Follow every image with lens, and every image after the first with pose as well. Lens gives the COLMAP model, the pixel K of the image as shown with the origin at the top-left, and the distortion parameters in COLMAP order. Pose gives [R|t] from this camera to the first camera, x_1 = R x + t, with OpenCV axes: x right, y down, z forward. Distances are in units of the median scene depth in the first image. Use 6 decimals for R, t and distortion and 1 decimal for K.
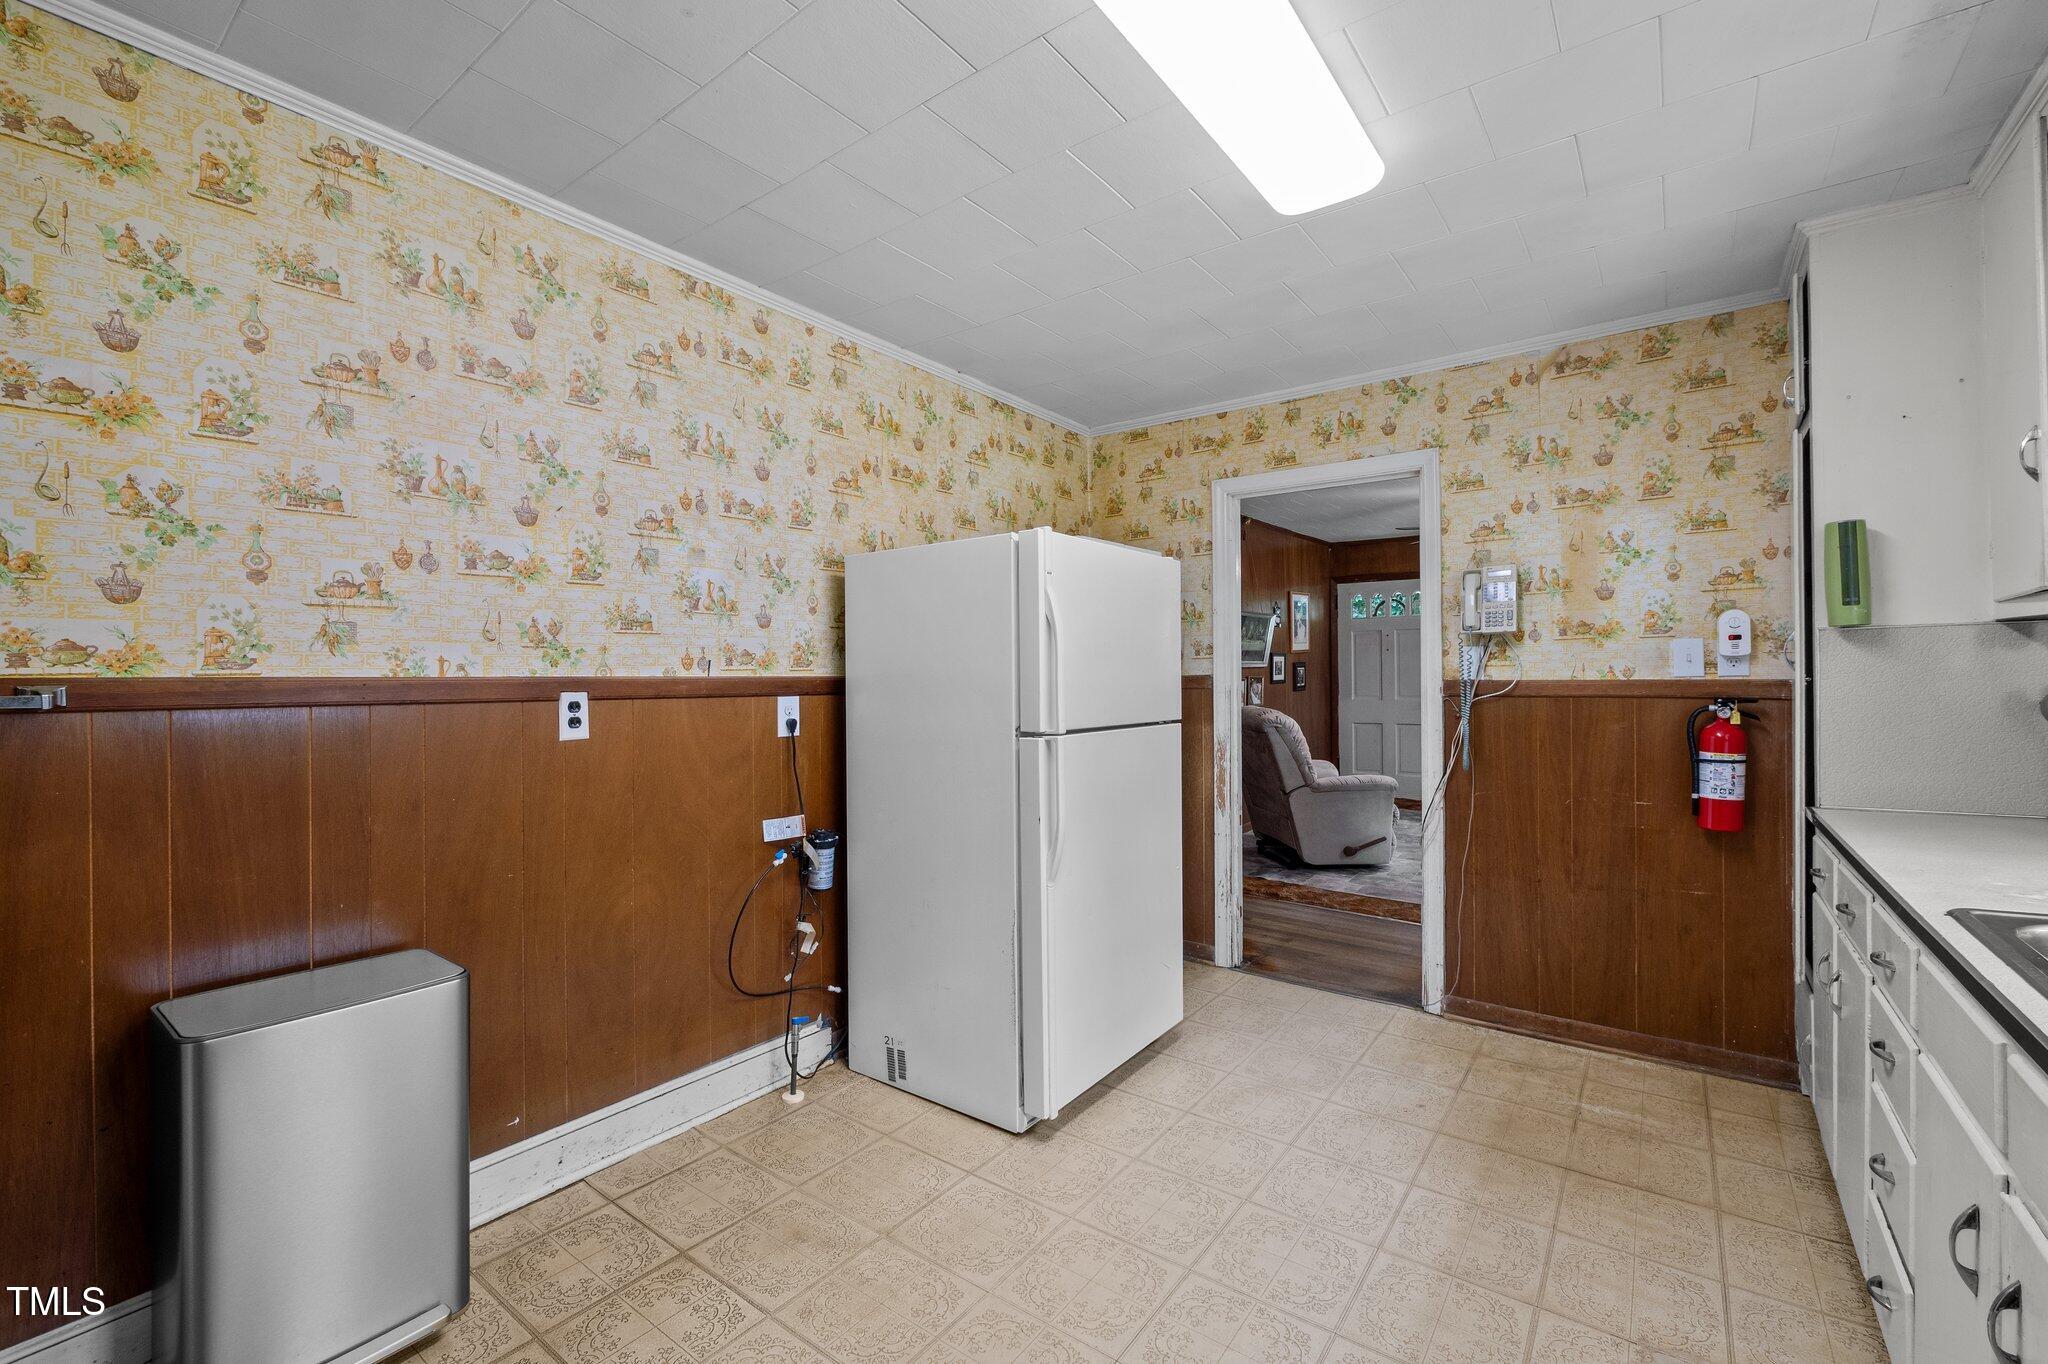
lens RADIAL K [[867.6, 0, 1040.0], [0, 867.6, 665.3], [0, 0, 1]] dist [-0.002129, 0.000141]
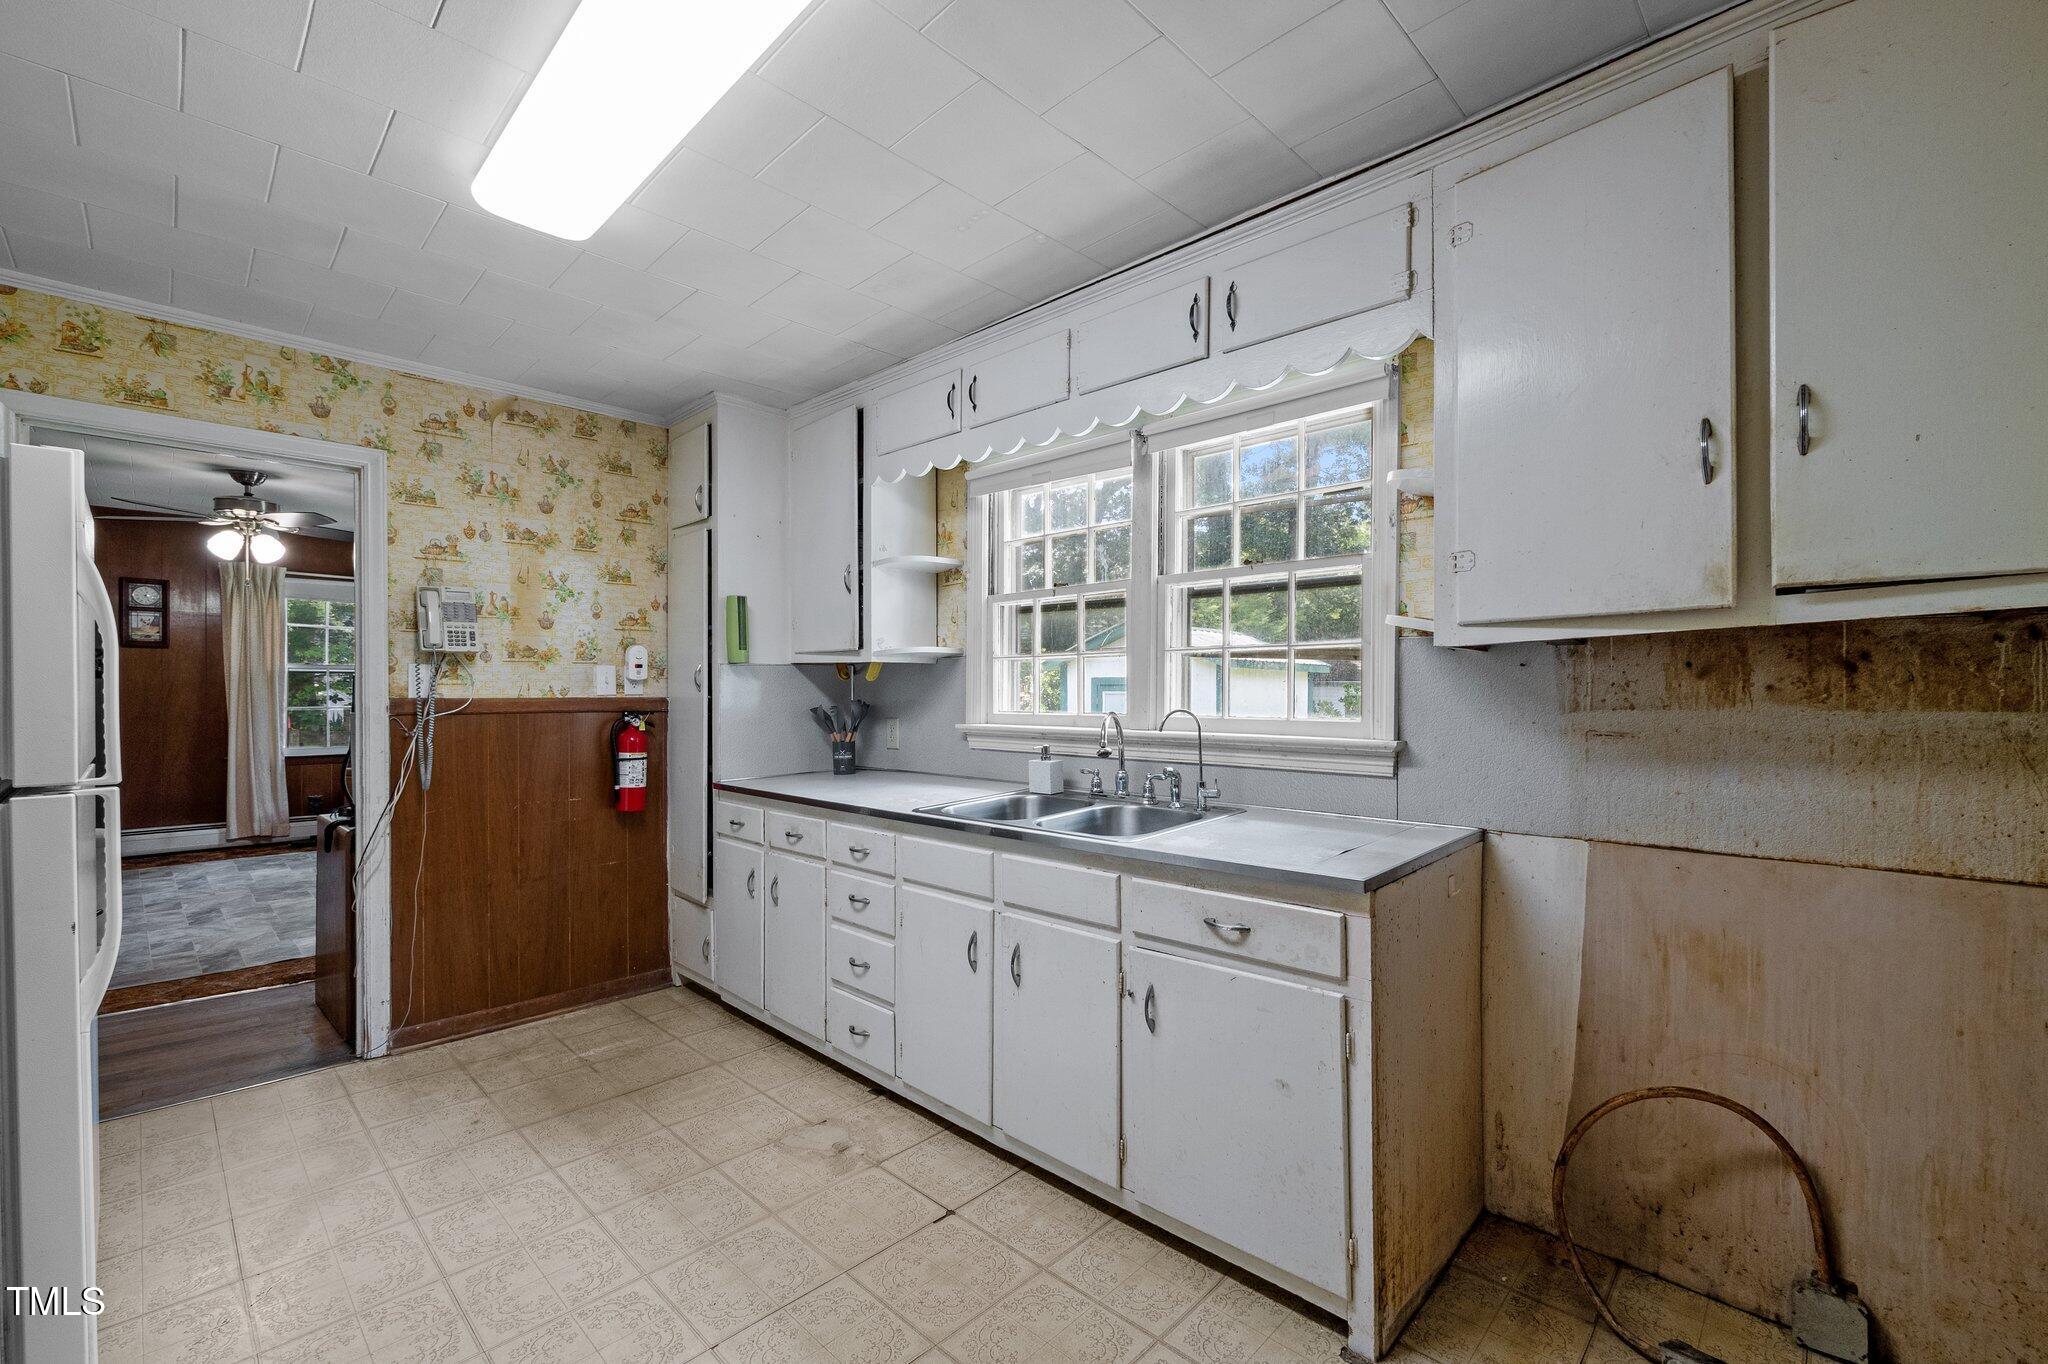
lens RADIAL K [[867.6, 0, 1040.0], [0, 867.6, 665.3], [0, 0, 1]] dist [-0.002129, 0.000141]
pose [[0.126601, 0.032341, 0.991426, -0.420870], [-0.017889, 0.999380, -0.030316, -0.003423], [-0.991792, -0.013898, 0.127101, 0.195200]]
